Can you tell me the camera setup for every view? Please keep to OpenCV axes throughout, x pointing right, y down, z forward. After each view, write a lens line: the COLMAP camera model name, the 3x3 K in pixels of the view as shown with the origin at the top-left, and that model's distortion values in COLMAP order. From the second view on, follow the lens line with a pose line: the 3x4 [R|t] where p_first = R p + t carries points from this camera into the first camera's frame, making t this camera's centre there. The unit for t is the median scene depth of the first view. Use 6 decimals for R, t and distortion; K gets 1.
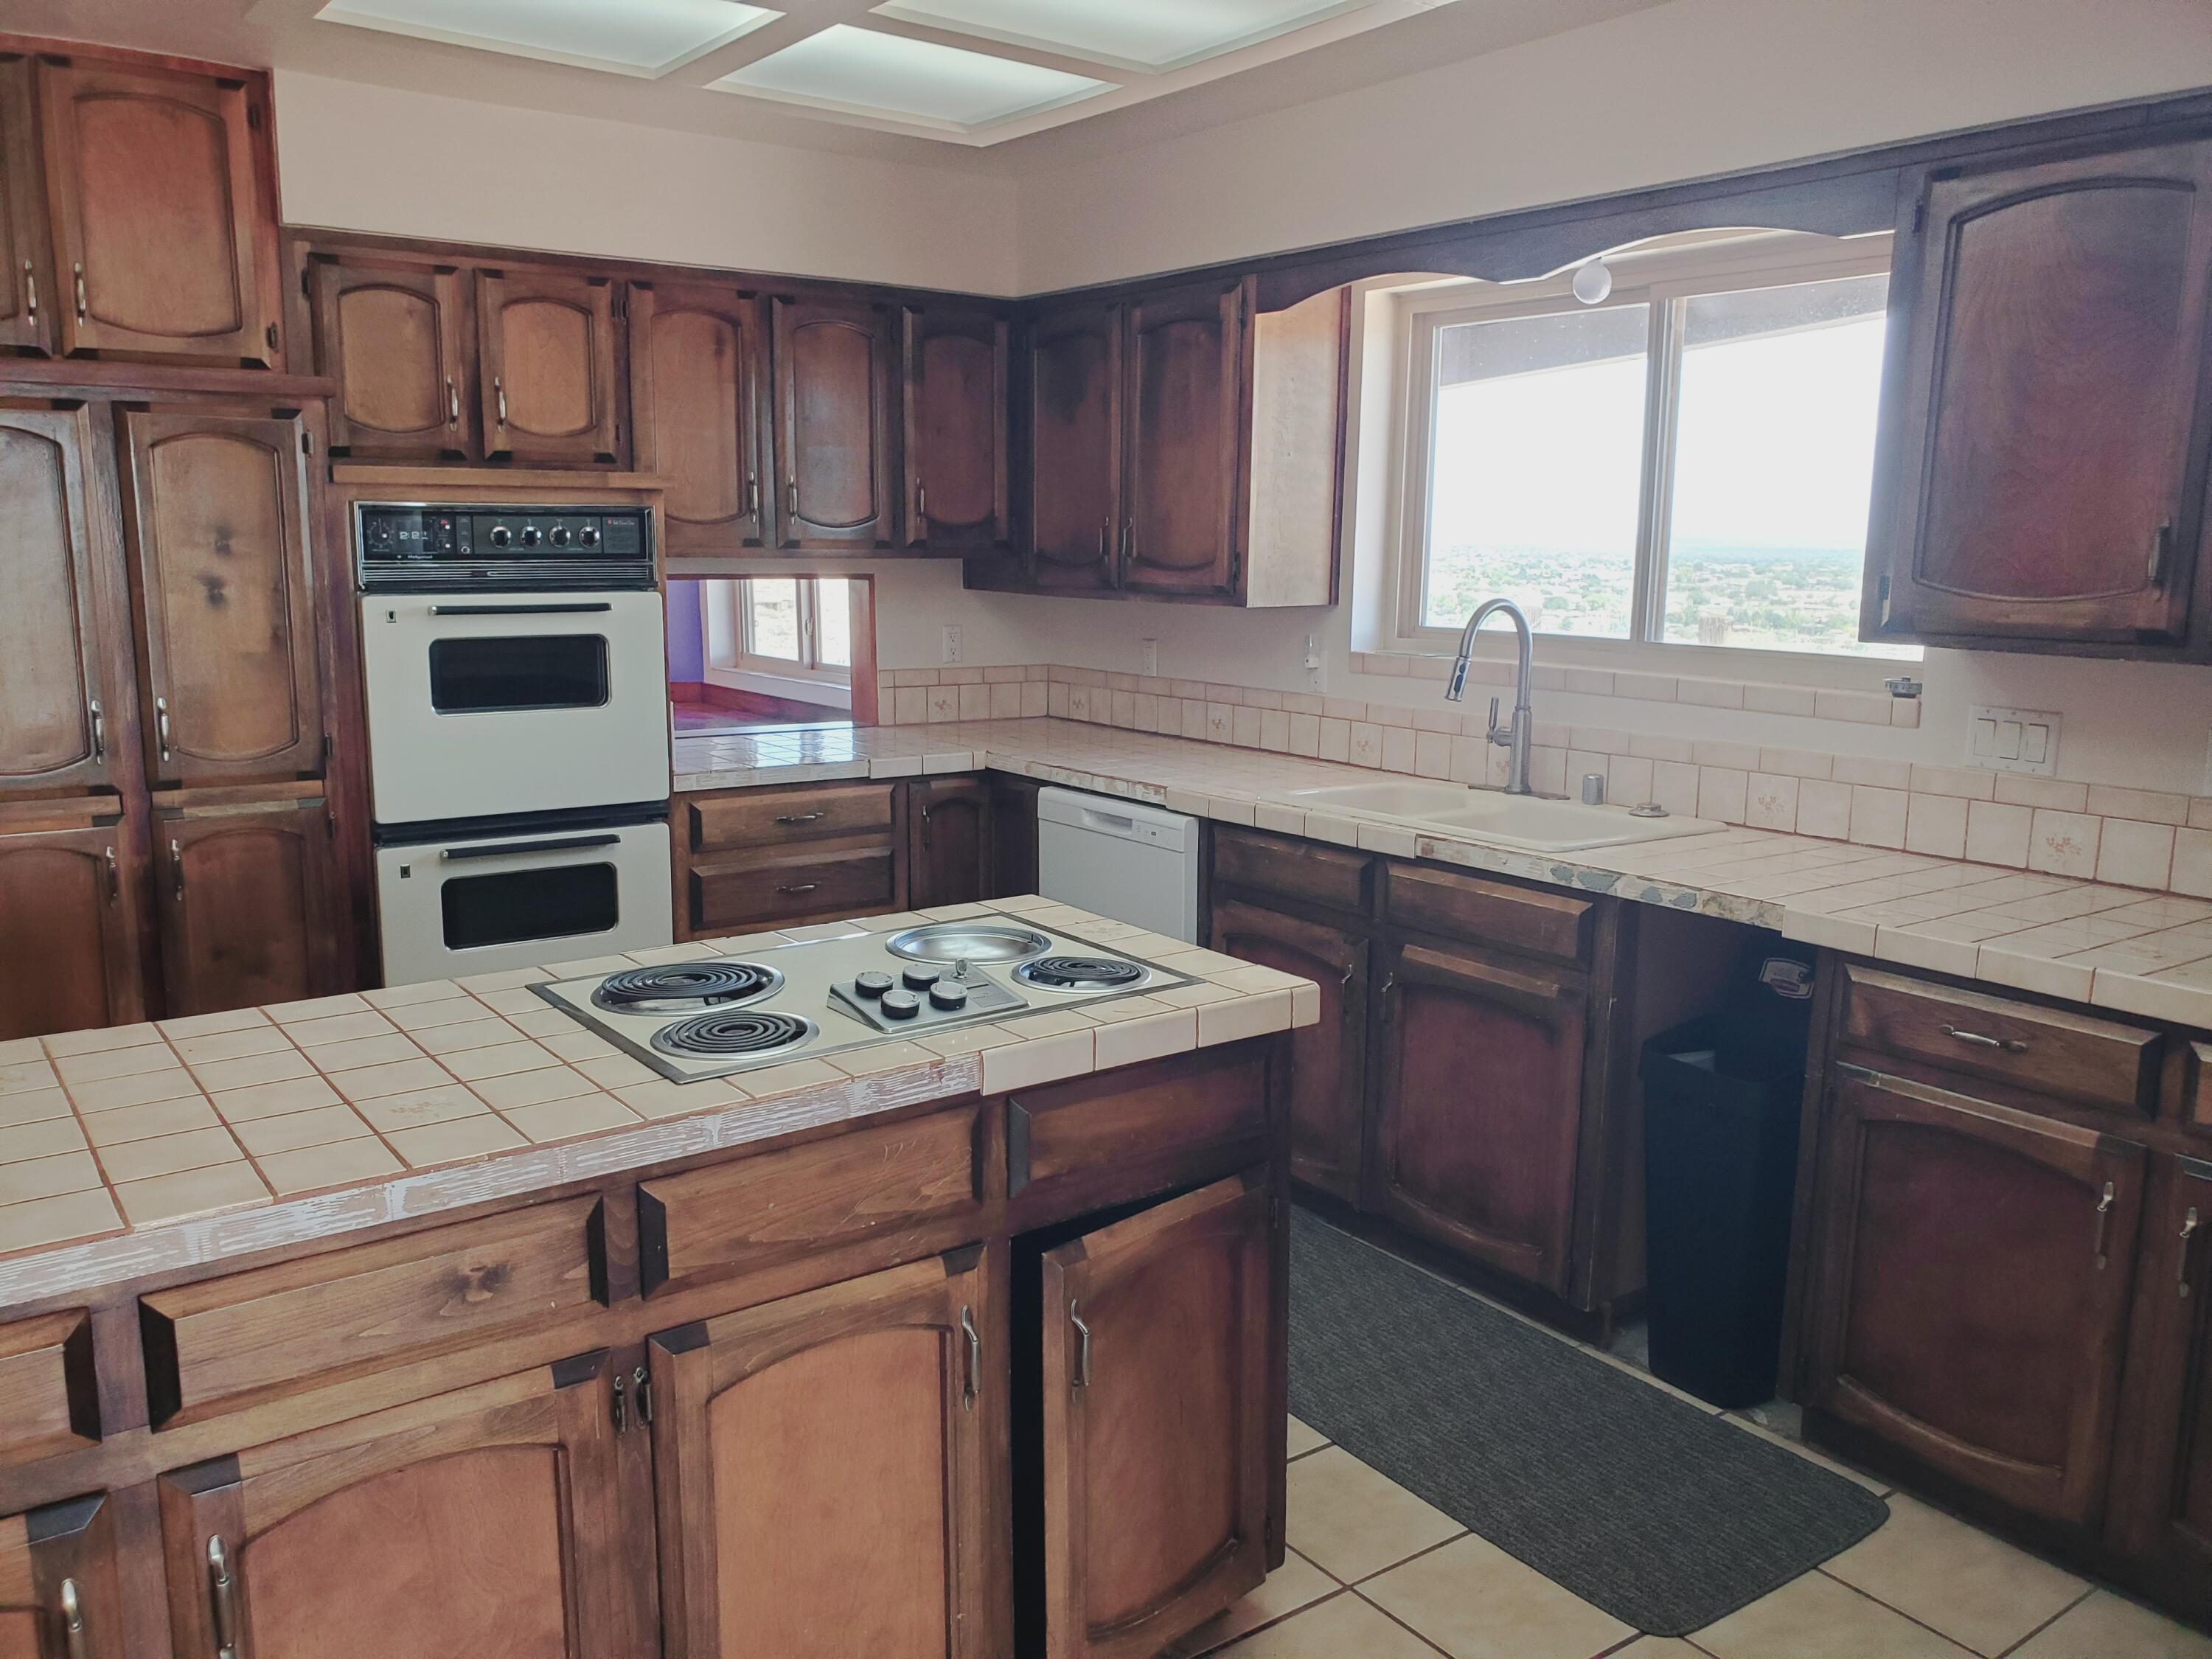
lens RADIAL K [[1706.9, 0, 1106.0], [0, 1706.9, 829.5], [0, 0, 1]] dist [0.066608, -0.000355]
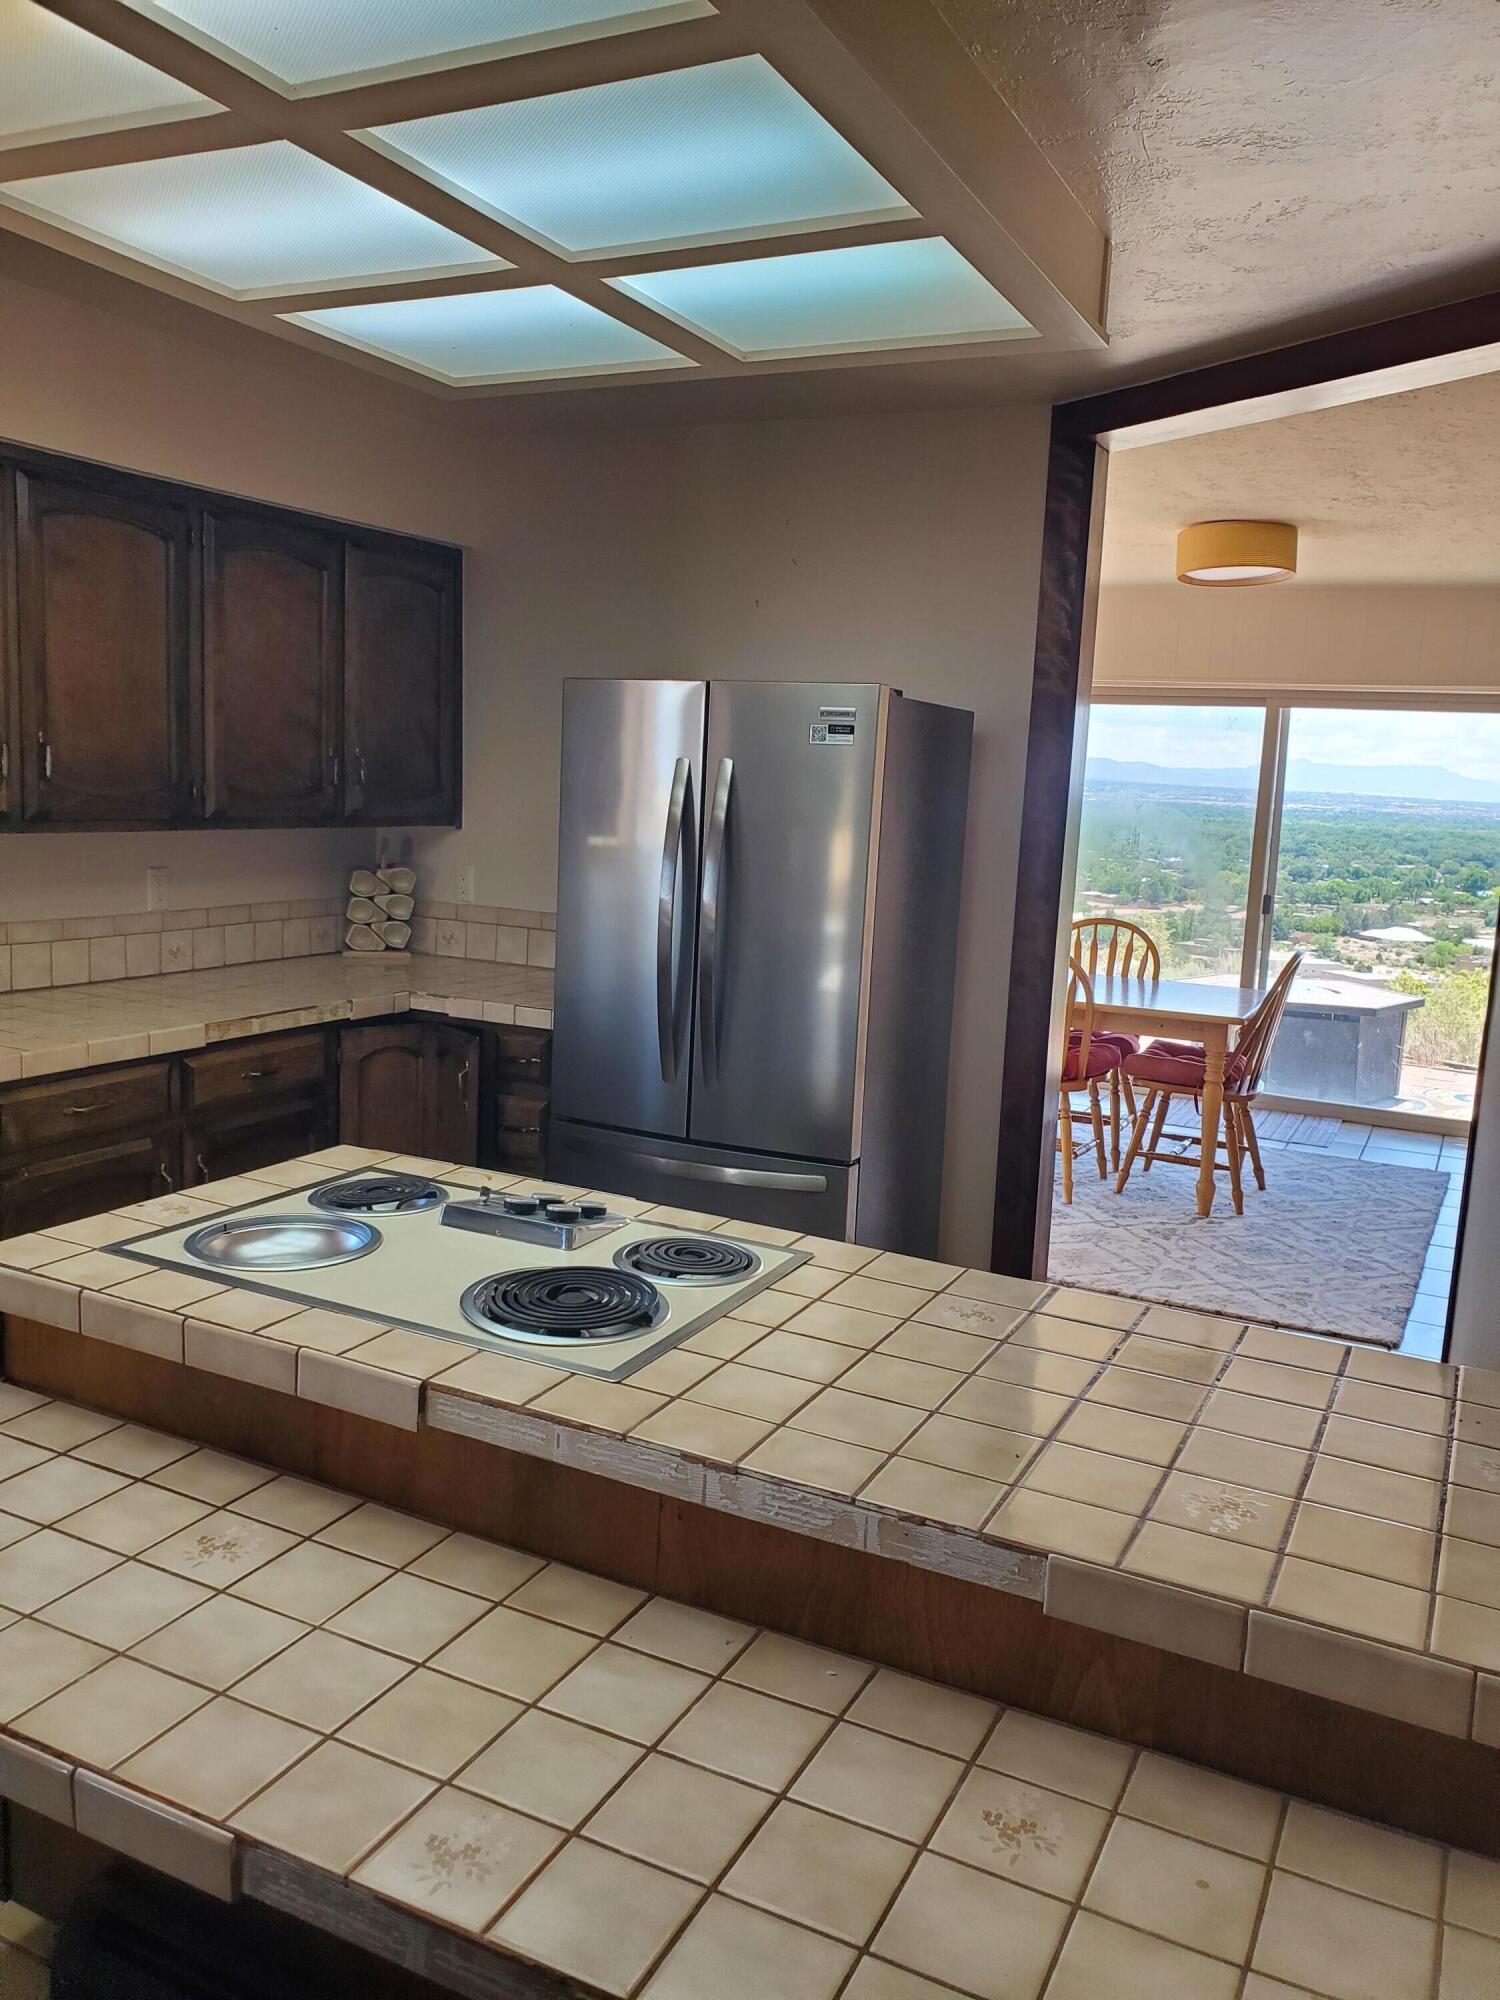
lens RADIAL K [[1531.8, 0, 750.0], [0, 1531.8, 1000.0], [0, 0, 1]] dist [0.000439, -0.000531]
pose [[-0.441757, -0.166350, 0.881577, -0.865633], [0.101126, 0.967163, 0.233174, -0.212553], [-0.891417, 0.192157, -0.410429, 1.095608]]
